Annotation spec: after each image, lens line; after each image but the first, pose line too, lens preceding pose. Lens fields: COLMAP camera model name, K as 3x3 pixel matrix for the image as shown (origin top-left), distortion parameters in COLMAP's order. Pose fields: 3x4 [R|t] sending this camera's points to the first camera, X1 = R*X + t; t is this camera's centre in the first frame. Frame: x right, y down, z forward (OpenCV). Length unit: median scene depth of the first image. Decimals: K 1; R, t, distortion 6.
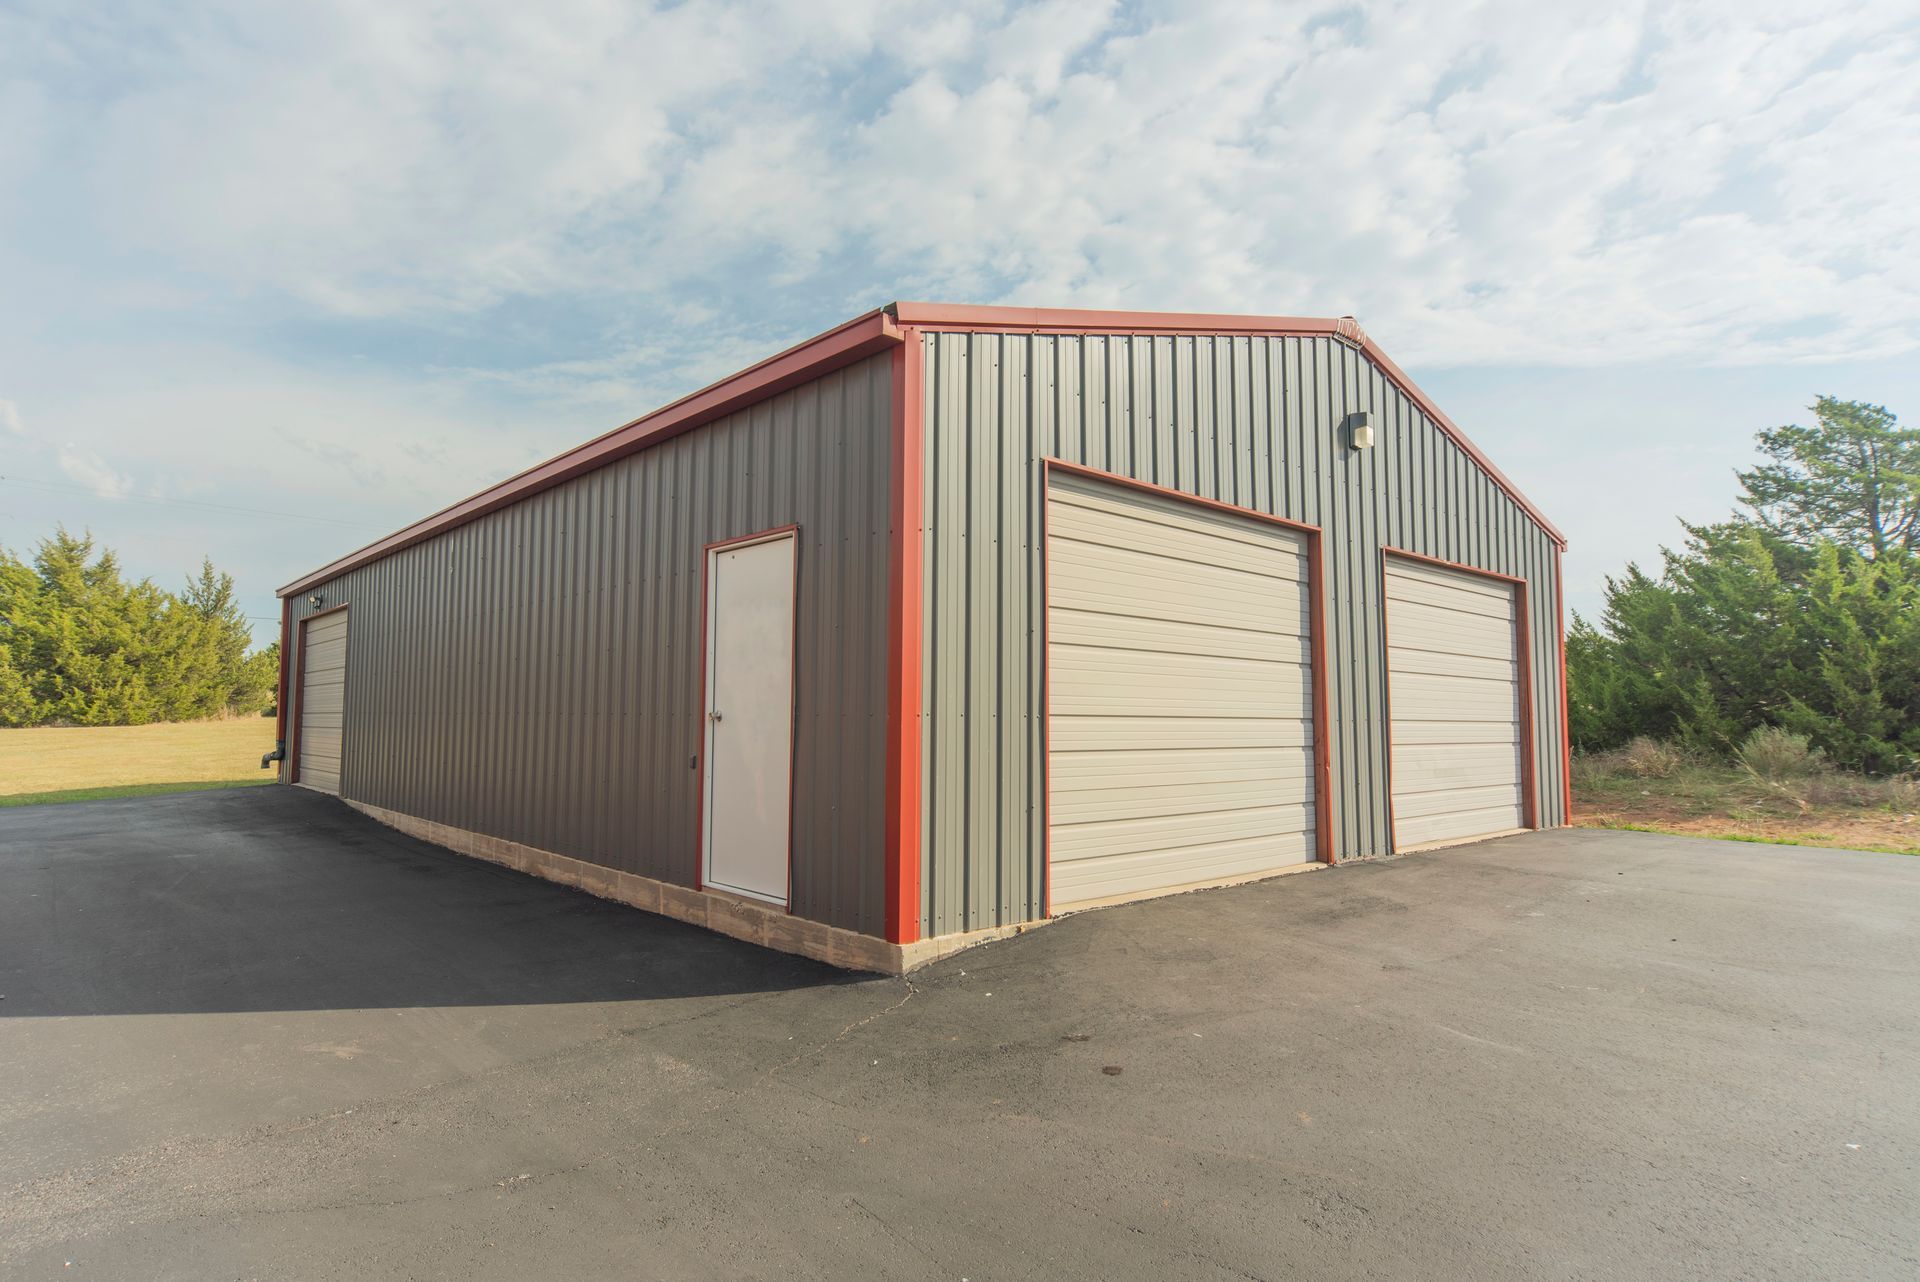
lens RADIAL K [[1107.7, 0, 960.0], [0, 1107.7, 641.0], [0, 0, 1]] dist [0.000134, 0.000144]
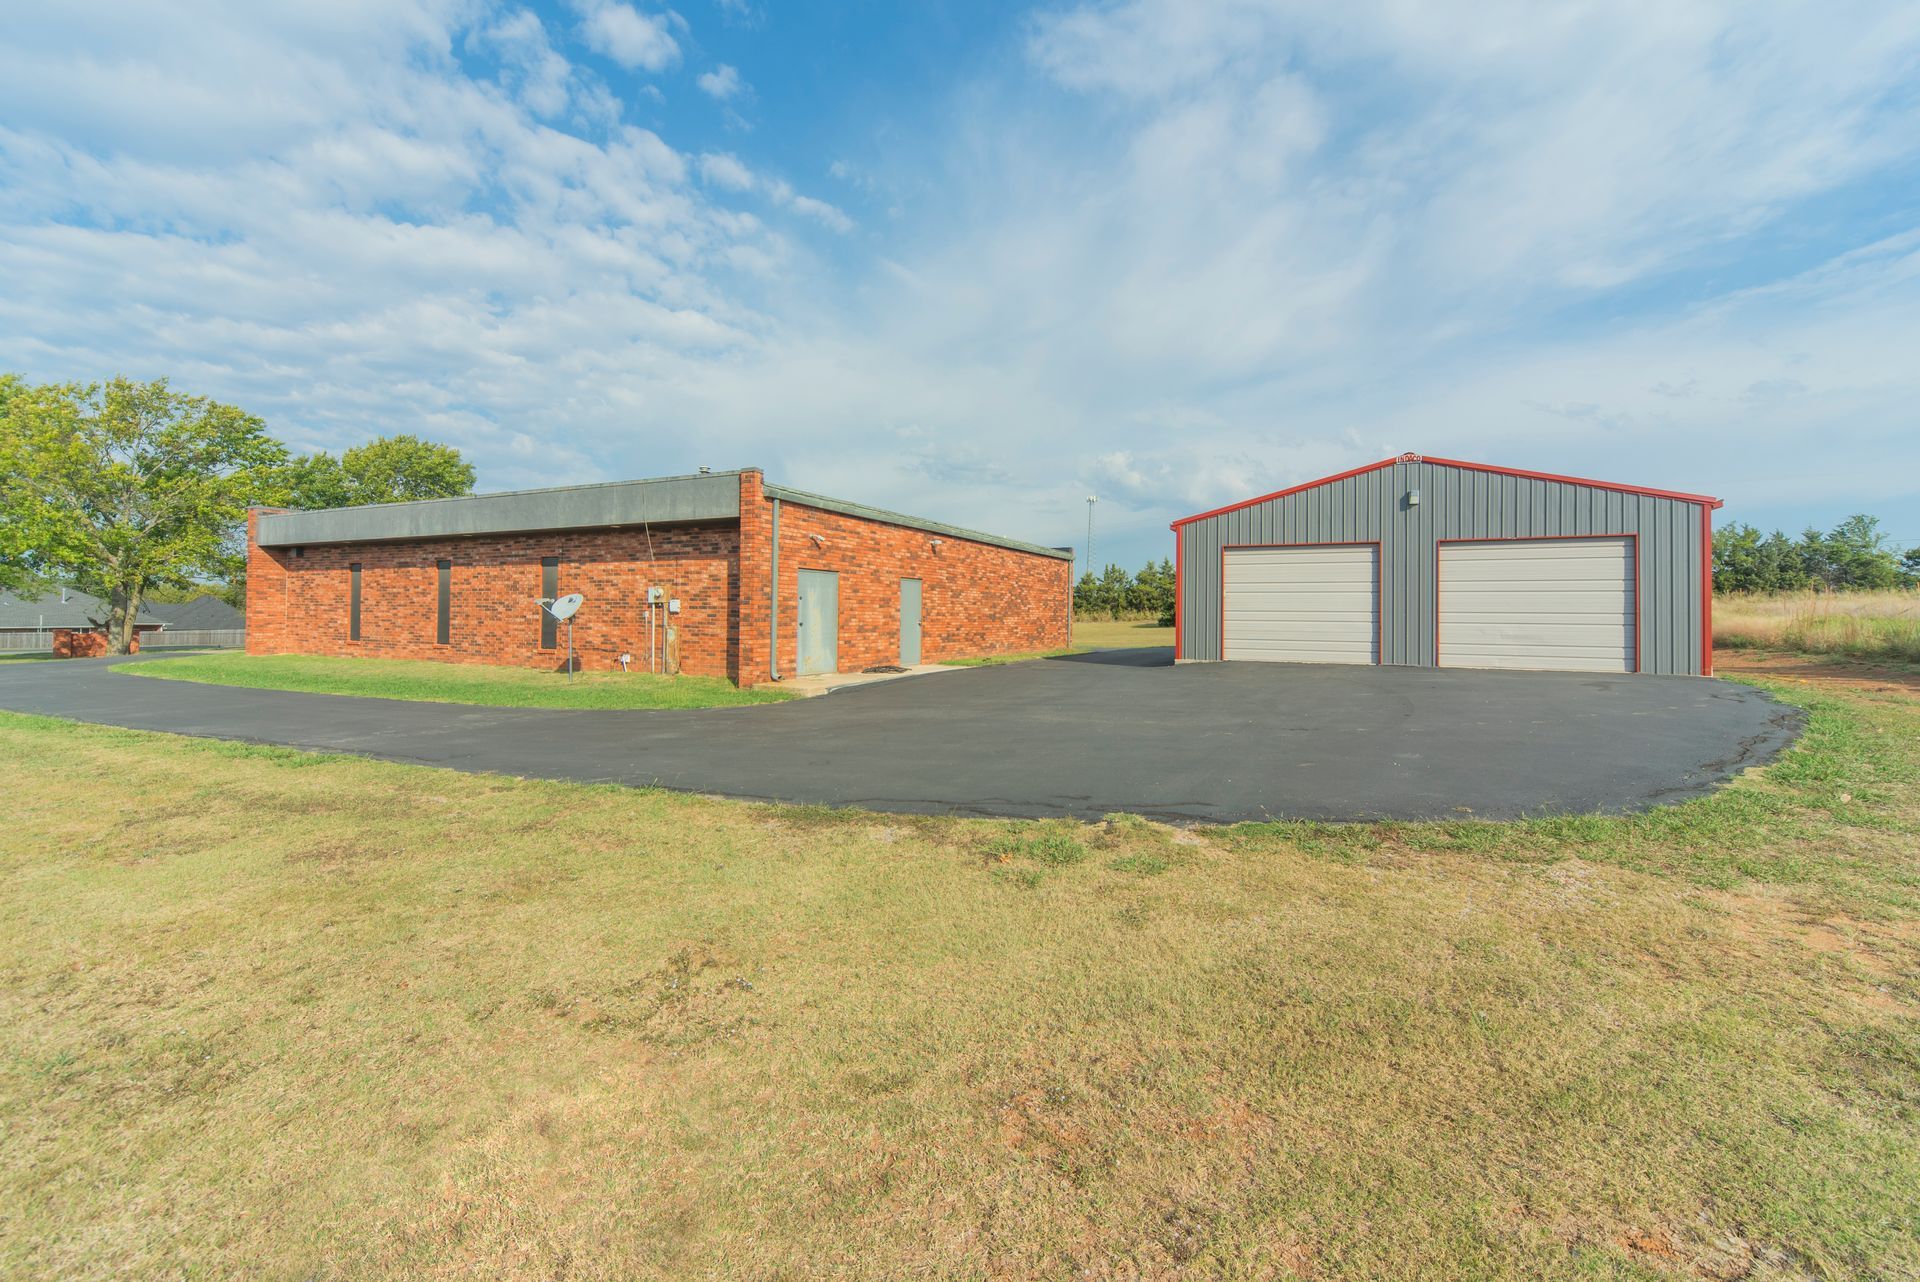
lens RADIAL K [[791.9, 0, 960.2], [0, 791.9, 609.0], [0, 0, 1]] dist [0.000788, 0.000022]
pose [[0.351955, -0.004653, -0.936005, 1.698647], [0.064886, 0.997703, 0.019438, -0.037911], [0.933765, -0.067575, 0.351449, -0.609112]]
